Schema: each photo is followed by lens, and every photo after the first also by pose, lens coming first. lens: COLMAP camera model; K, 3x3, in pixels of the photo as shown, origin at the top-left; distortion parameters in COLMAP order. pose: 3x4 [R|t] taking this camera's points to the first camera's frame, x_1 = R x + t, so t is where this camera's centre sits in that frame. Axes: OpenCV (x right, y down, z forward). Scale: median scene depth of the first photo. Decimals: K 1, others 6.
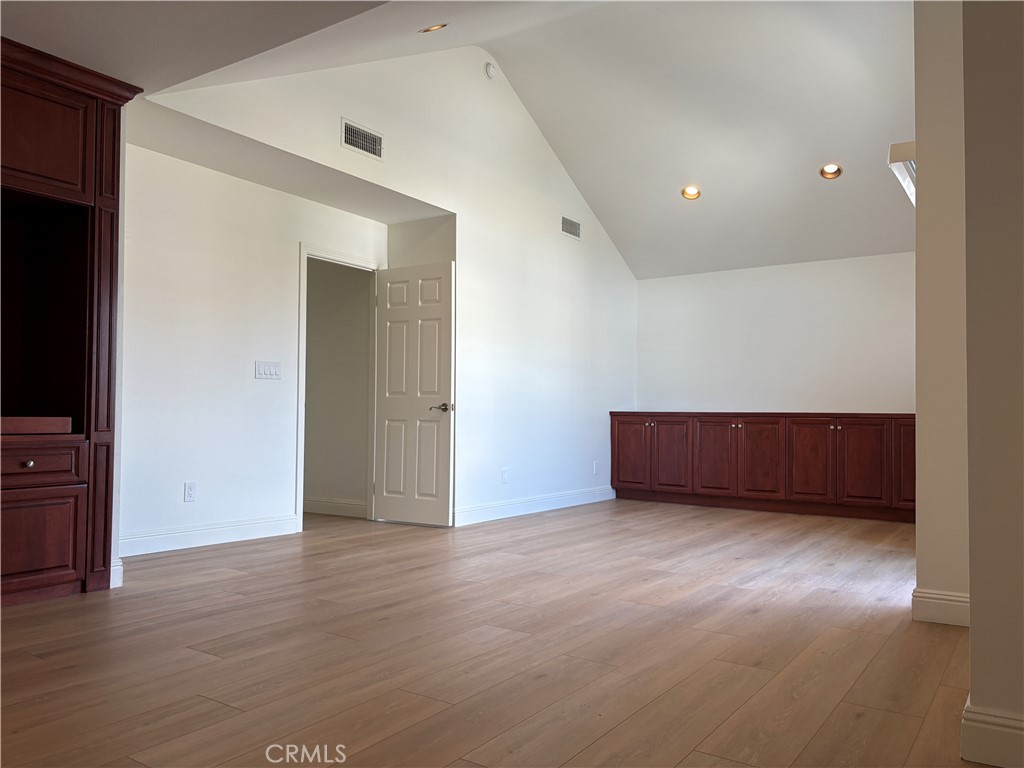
lens RADIAL K [[780.2, 0, 509.6], [0, 780.2, 395.8], [0, 0, 1]] dist [0.063135, -0.074472]
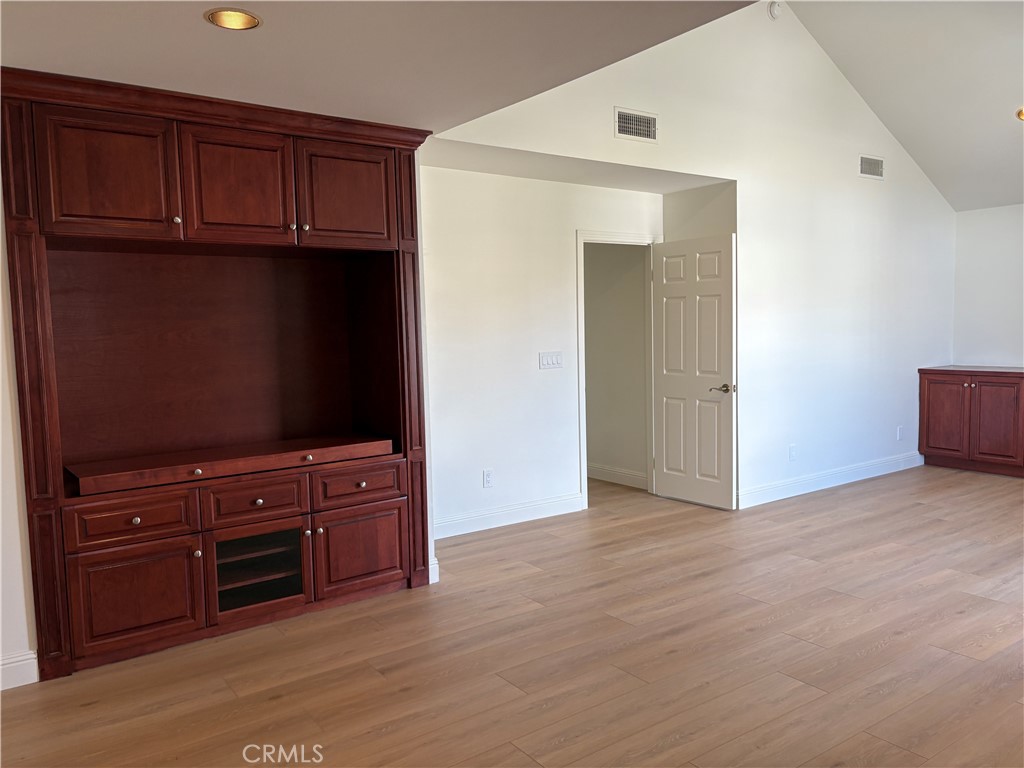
lens RADIAL K [[784.0, 0, 516.3], [0, 784.0, 388.1], [0, 0, 1]] dist [0.062206, -0.071578]
pose [[0.942730, -0.004164, -0.333530, -0.003101], [0.042016, 0.993440, 0.106356, -0.119831], [0.330899, -0.114278, 0.936721, 0.001541]]
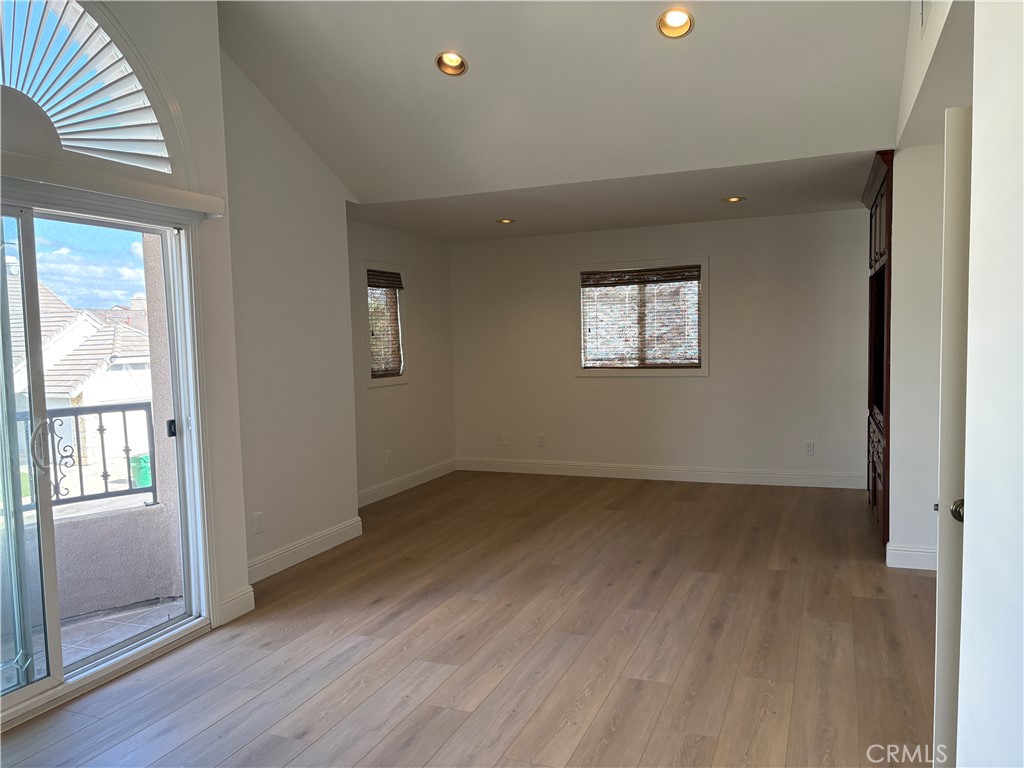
lens RADIAL K [[771.4, 0, 514.5], [0, 771.4, 387.0], [0, 0, 1]] dist [0.028746, -0.003462]
pose [[-0.977445, 0.028862, -0.209207, 0.247644], [0.021162, 0.999017, 0.038955, -0.074685], [0.210125, 0.033649, -0.977095, 1.595521]]
